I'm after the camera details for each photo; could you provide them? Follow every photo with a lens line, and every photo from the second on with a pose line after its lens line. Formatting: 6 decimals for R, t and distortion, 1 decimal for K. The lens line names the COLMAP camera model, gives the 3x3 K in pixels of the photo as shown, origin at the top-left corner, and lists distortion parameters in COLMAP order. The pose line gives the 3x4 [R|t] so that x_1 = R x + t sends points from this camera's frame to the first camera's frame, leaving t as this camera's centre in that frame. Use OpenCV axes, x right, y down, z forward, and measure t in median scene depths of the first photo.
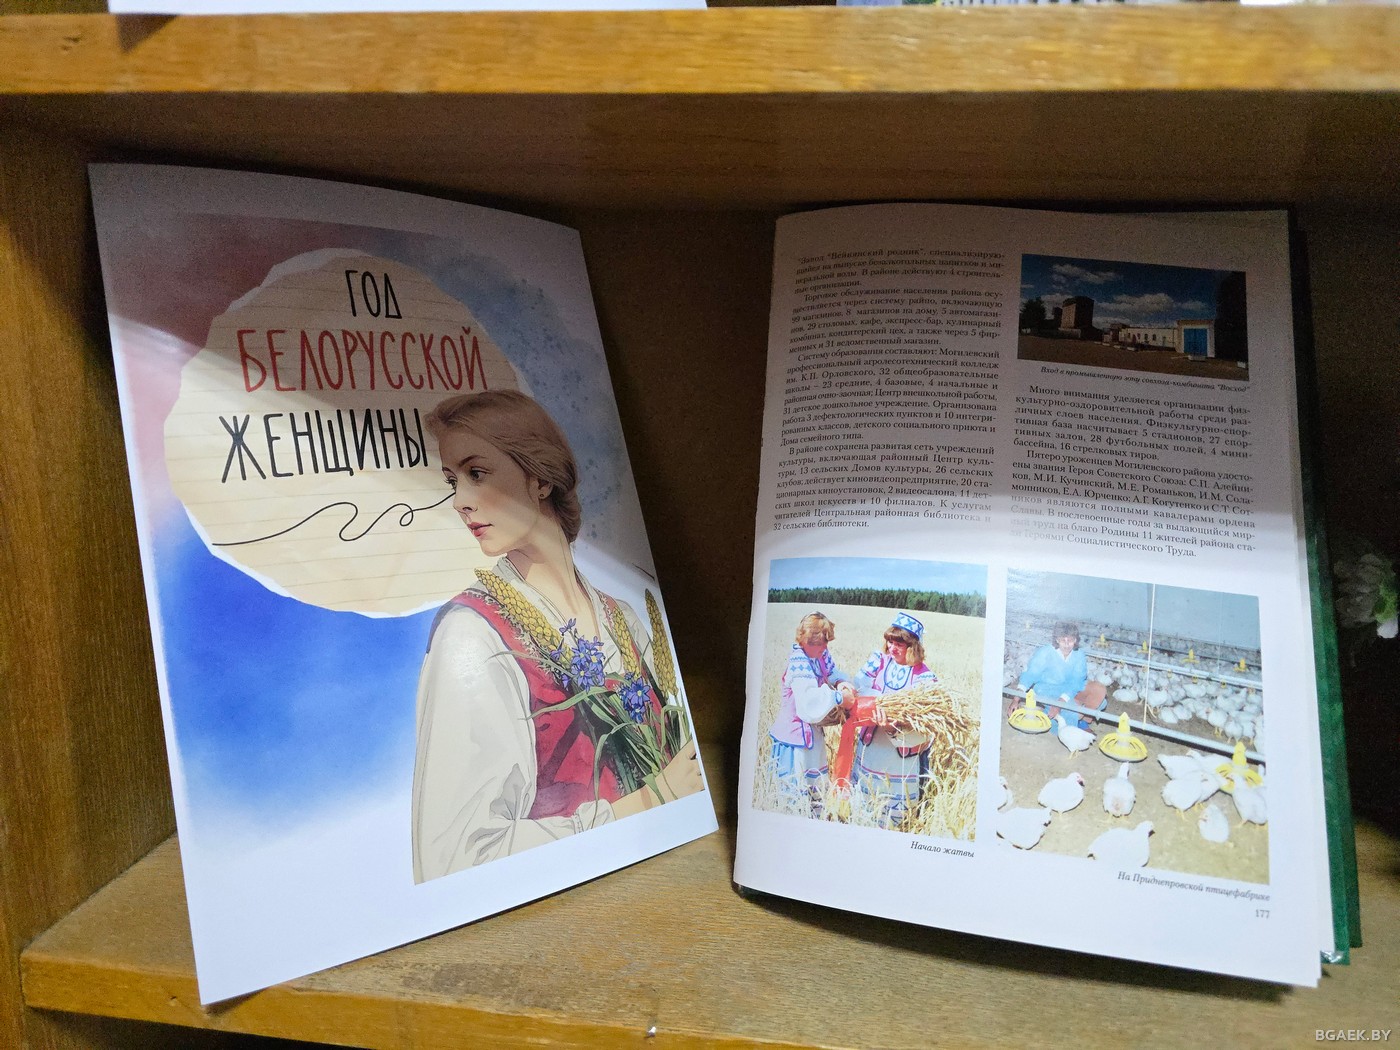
lens RADIAL K [[947.0, 0, 693.0], [0, 947.0, 523.4], [0, 0, 1]] dist [0.046305, -0.052965]
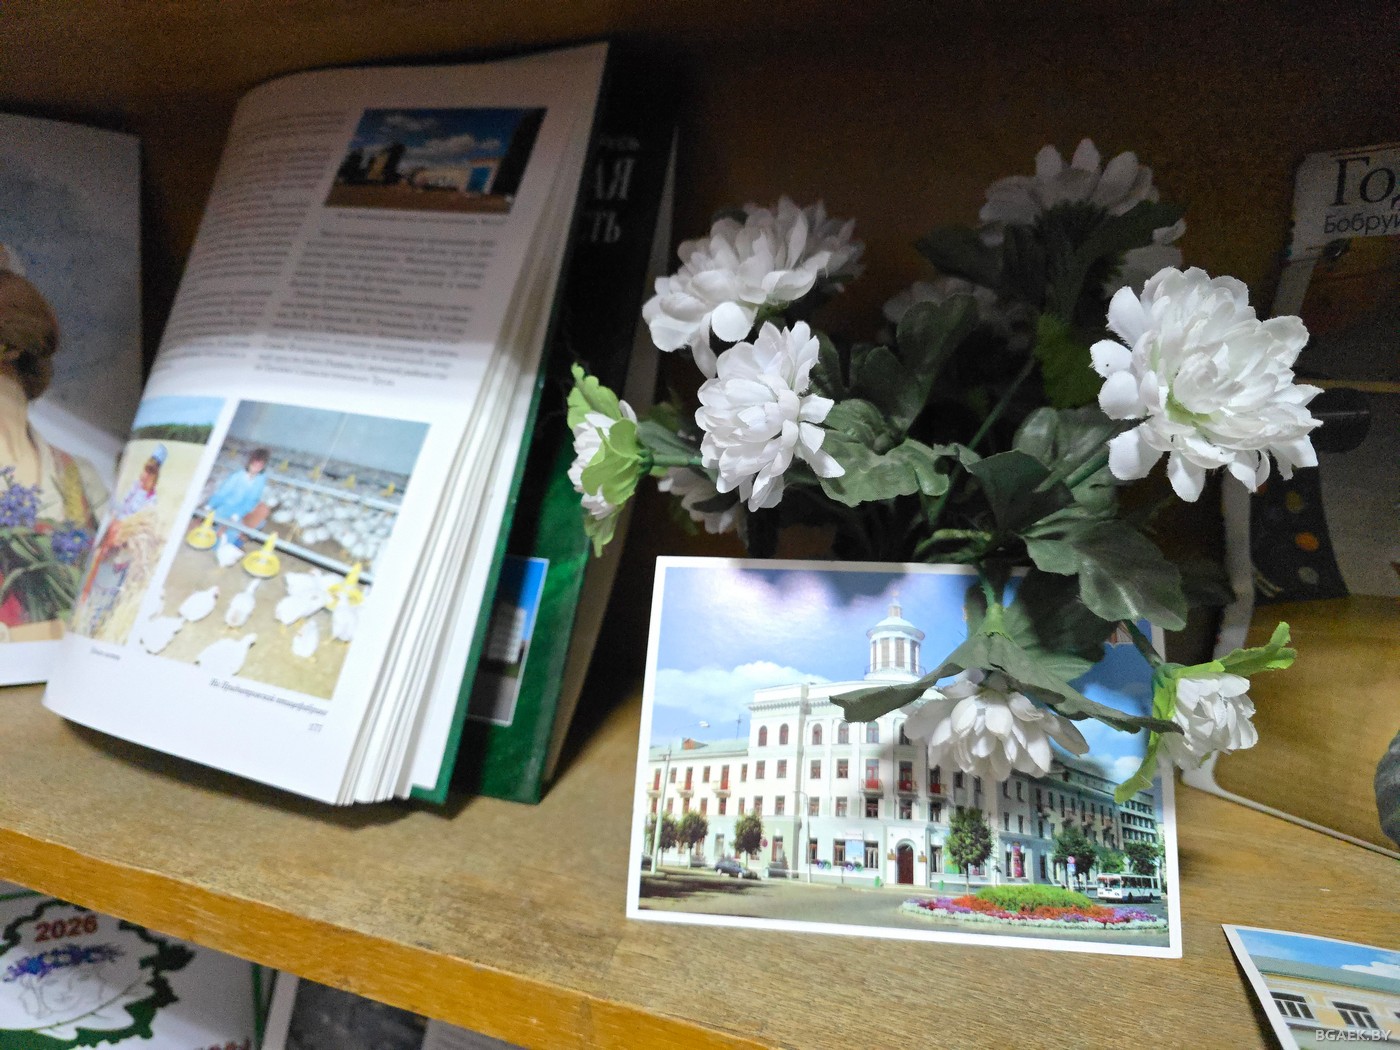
lens RADIAL K [[947.0, 0, 713.7], [0, 947.0, 528.5], [0, 0, 1]] dist [0.046305, -0.052965]
pose [[0.967160, 0.031554, -0.252201, 1.066370], [-0.035949, 0.999271, -0.012838, 0.176750], [0.251612, 0.021483, 0.967590, 0.137333]]
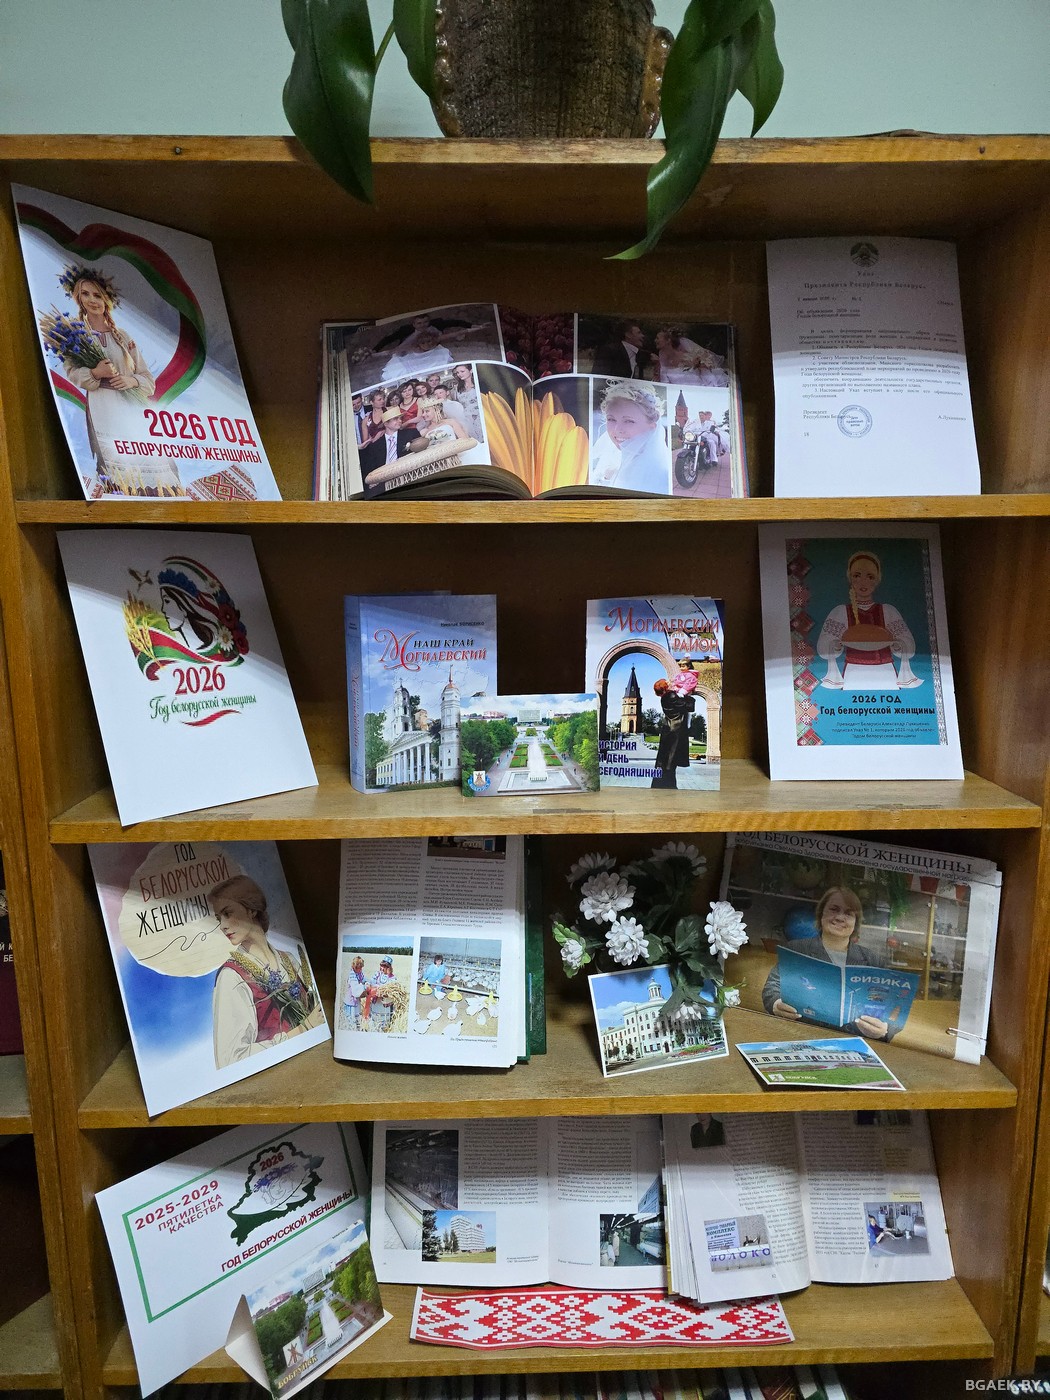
lens RADIAL K [[947.0, 0, 524.8], [0, 947.0, 695.5], [0, 0, 1]] dist [0.046305, -0.052965]
pose [[0.988885, -0.060636, 0.135757, 0.290820], [0.062480, 0.998002, -0.009356, -0.633182], [-0.134918, 0.017734, 0.990698, -1.906443]]
